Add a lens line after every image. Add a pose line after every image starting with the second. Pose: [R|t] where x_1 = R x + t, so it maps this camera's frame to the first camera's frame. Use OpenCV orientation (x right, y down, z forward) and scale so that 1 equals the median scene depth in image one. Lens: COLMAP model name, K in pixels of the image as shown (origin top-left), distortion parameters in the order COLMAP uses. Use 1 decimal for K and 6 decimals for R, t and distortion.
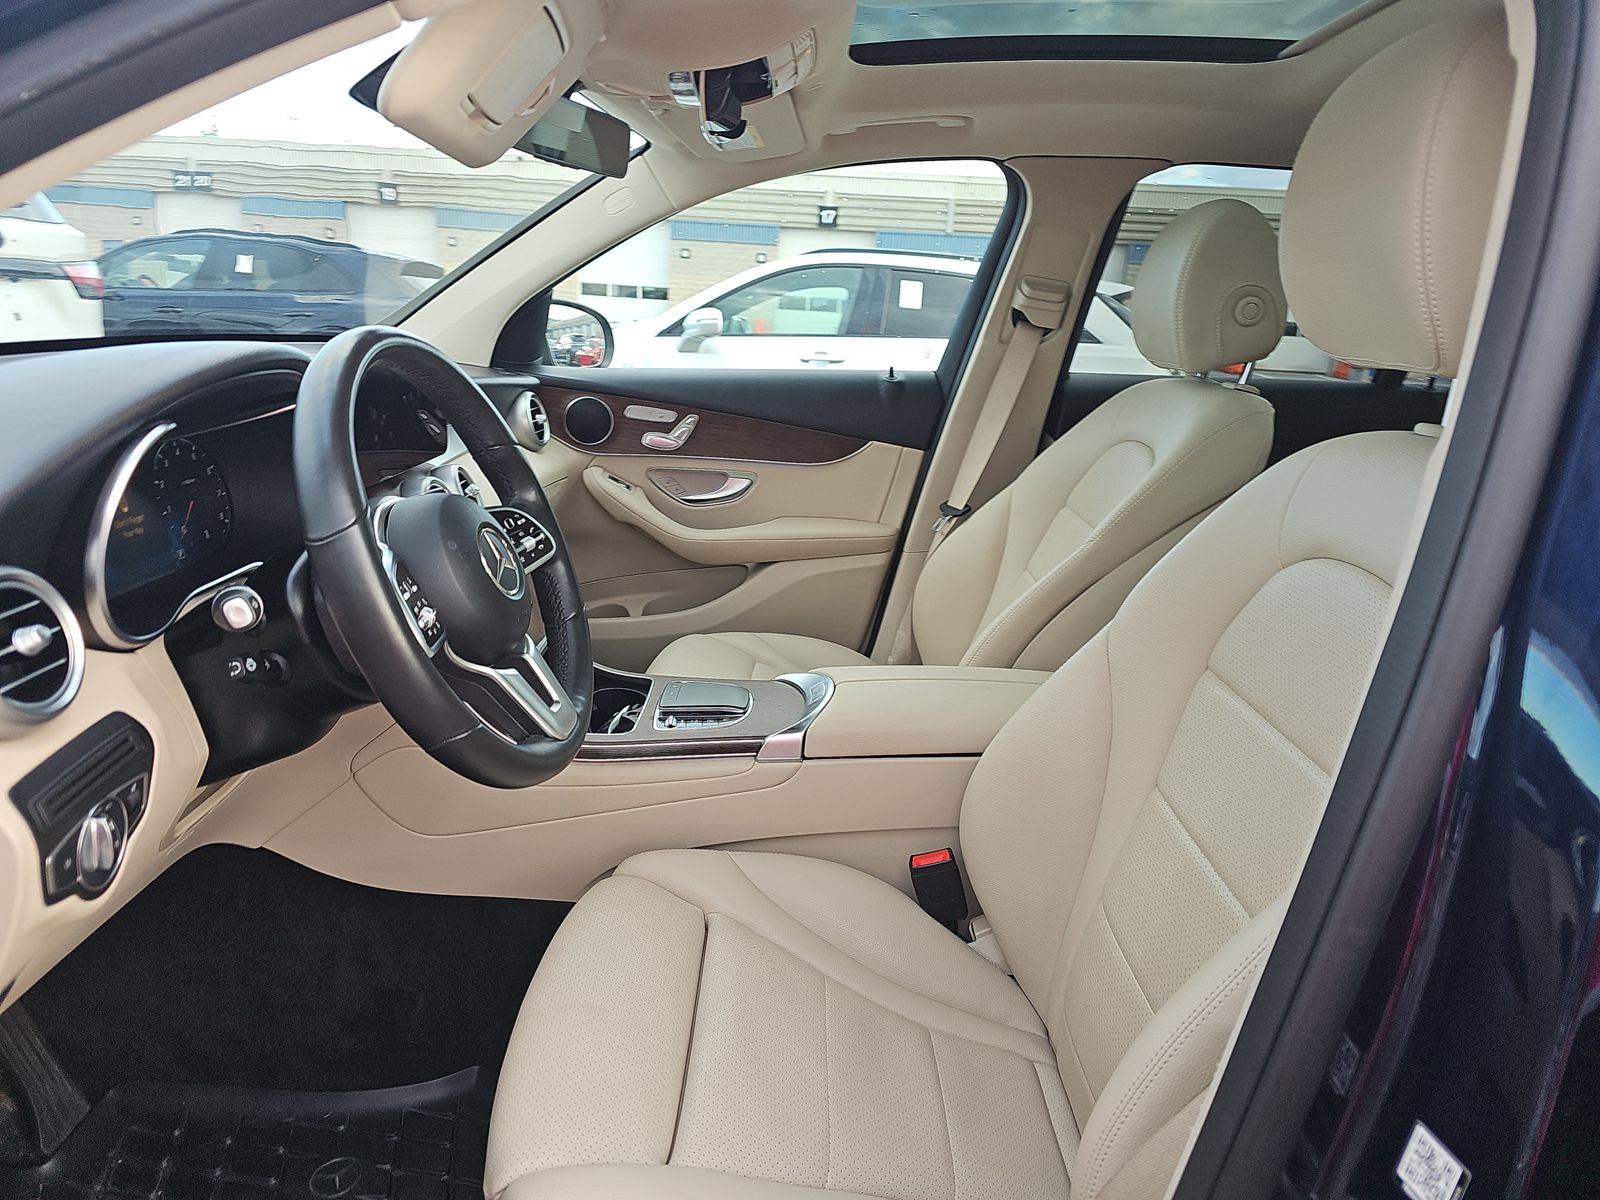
lens RADIAL K [[1073.2, 0, 774.2], [0, 1073.2, 599.5], [0, 0, 1]] dist [0.075762, -0.107334]
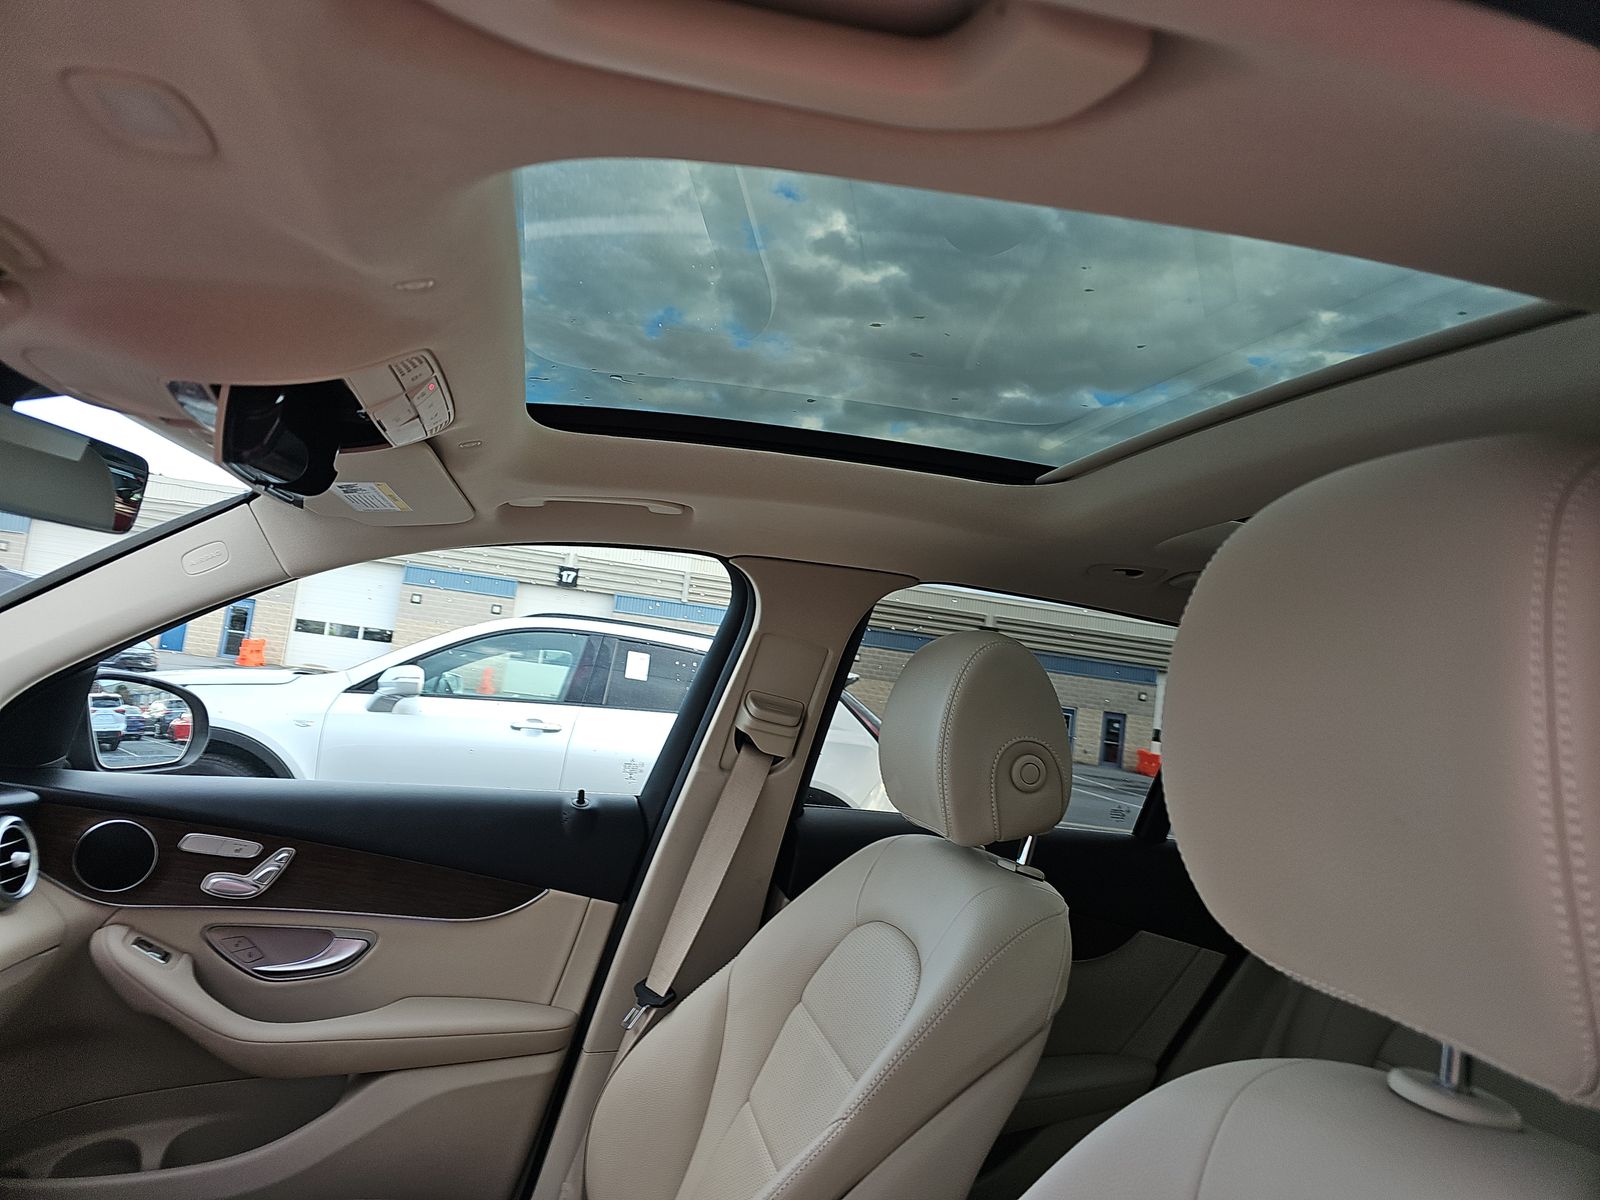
lens RADIAL K [[1070.3, 0, 800.0], [0, 1070.3, 600.0], [0, 0, 1]] dist [-0.001711, -0.066371]
pose [[0.962633, 0.088724, 0.255864, 0.053630], [-0.002291, 0.947442, -0.319920, -0.104262], [-0.270801, 0.307380, 0.912242, 0.230913]]
